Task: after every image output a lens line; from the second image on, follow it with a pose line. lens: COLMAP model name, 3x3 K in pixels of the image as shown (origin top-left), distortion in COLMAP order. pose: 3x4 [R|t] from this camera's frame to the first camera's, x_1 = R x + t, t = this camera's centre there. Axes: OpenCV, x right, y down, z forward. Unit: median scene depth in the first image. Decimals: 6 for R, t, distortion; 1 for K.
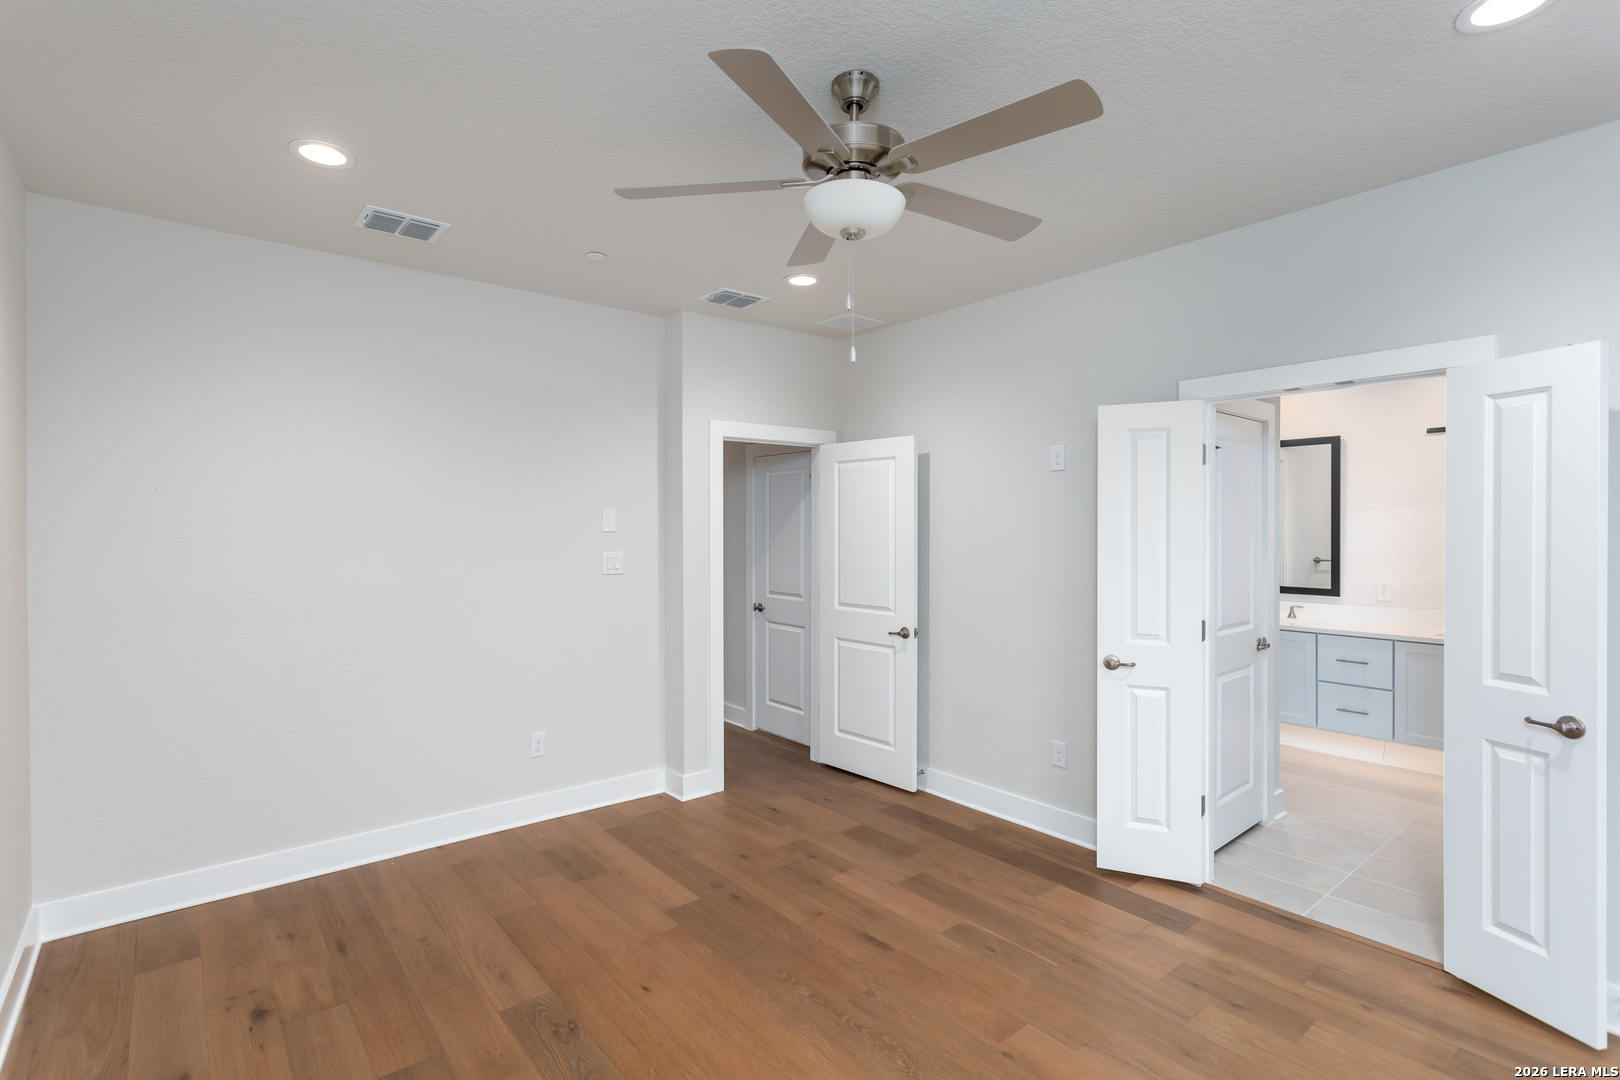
lens RADIAL K [[789.9, 0, 809.2], [0, 789.9, 537.3], [0, 0, 1]] dist [-0.001260, 0.002102]
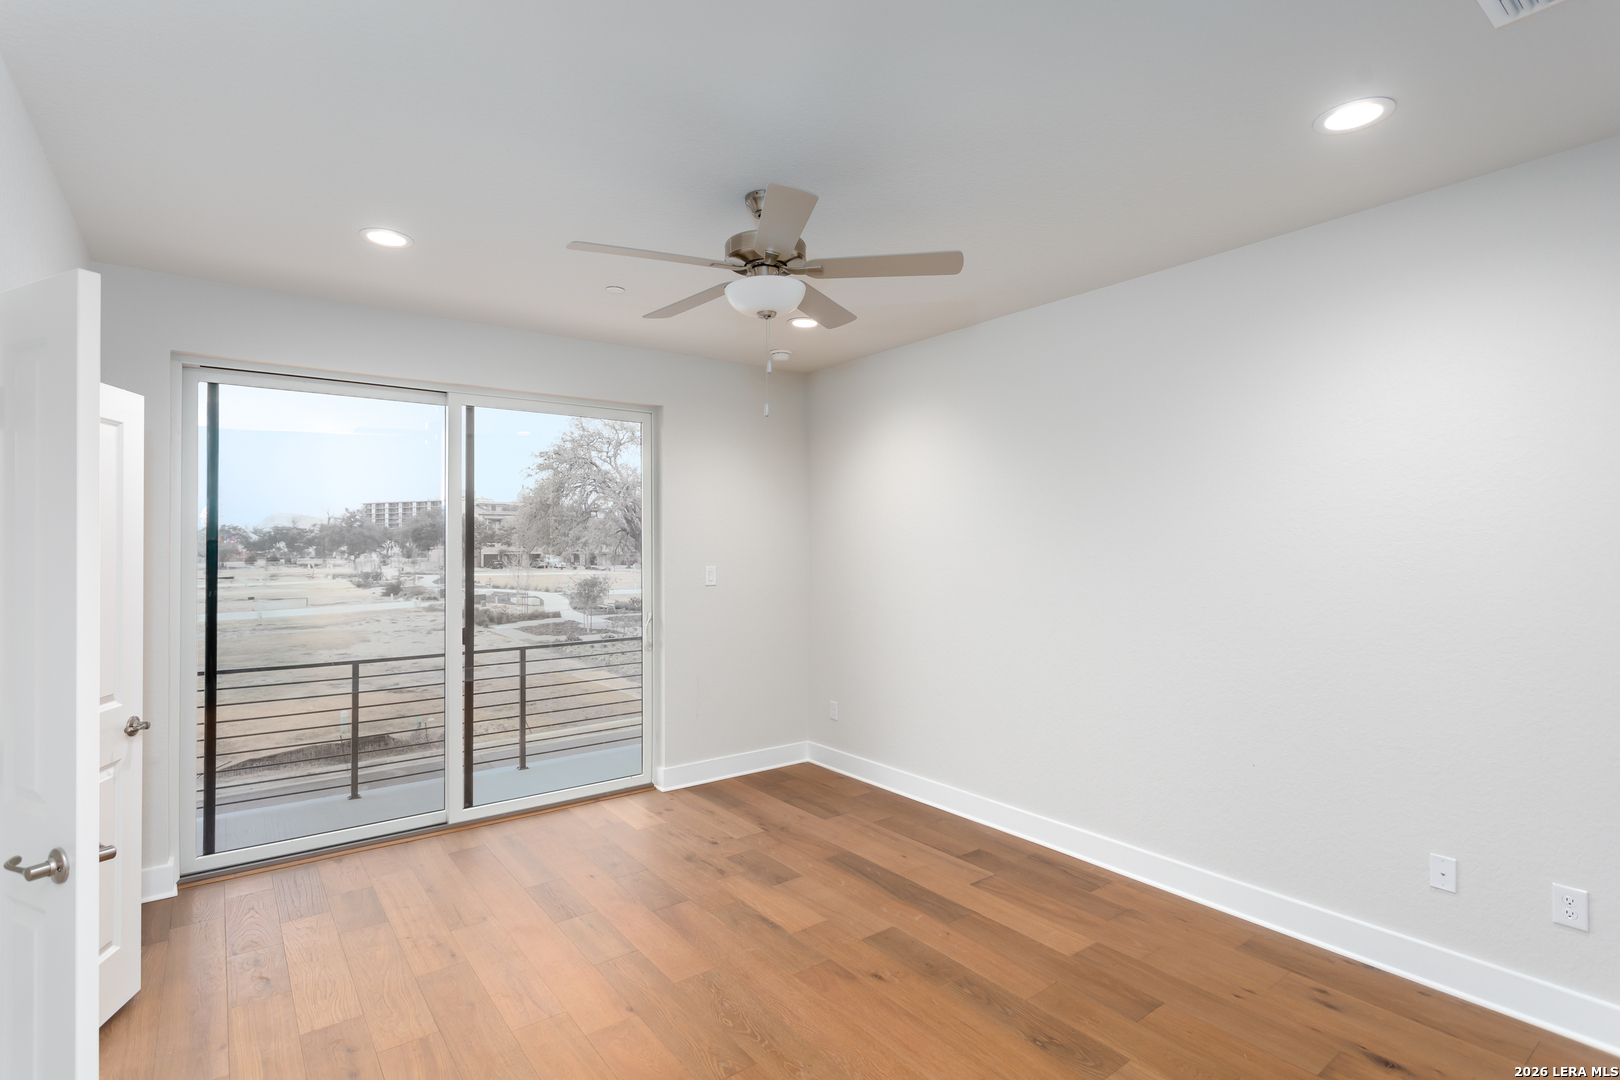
lens RADIAL K [[789.9, 0, 808.0], [0, 789.9, 541.1], [0, 0, 1]] dist [-0.001260, 0.002102]
pose [[-0.999063, 0.004664, 0.043035, -0.055412], [0.004796, 0.999984, 0.002955, -0.021702], [-0.043020, 0.003159, -0.999069, 2.025055]]
